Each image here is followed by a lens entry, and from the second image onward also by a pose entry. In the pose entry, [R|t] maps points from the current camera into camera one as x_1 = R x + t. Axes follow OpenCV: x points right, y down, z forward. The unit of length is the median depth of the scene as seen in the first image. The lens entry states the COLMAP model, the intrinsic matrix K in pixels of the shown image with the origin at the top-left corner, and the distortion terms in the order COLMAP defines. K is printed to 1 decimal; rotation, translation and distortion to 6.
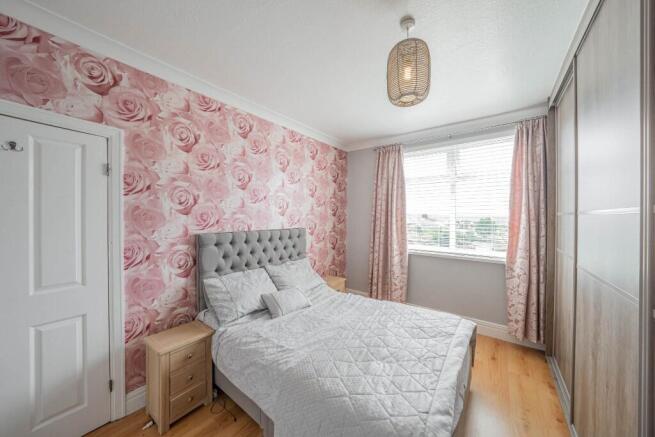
lens RADIAL K [[229.2, 0, 337.3], [0, 229.2, 220.2], [0, 0, 1]] dist [-0.019967, 0.000152]
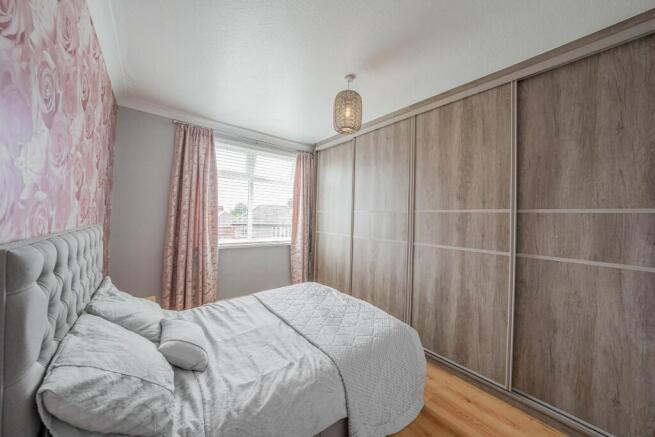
lens RADIAL K [[227.2, 0, 329.1], [0, 227.2, 214.2], [0, 0, 1]] dist [-0.001553, 0.000007]
pose [[0.242824, 0.013346, 0.969979, -0.530785], [-0.010878, 0.999880, -0.011034, 0.009011], [-0.970009, -0.007872, 0.242940, 0.347455]]
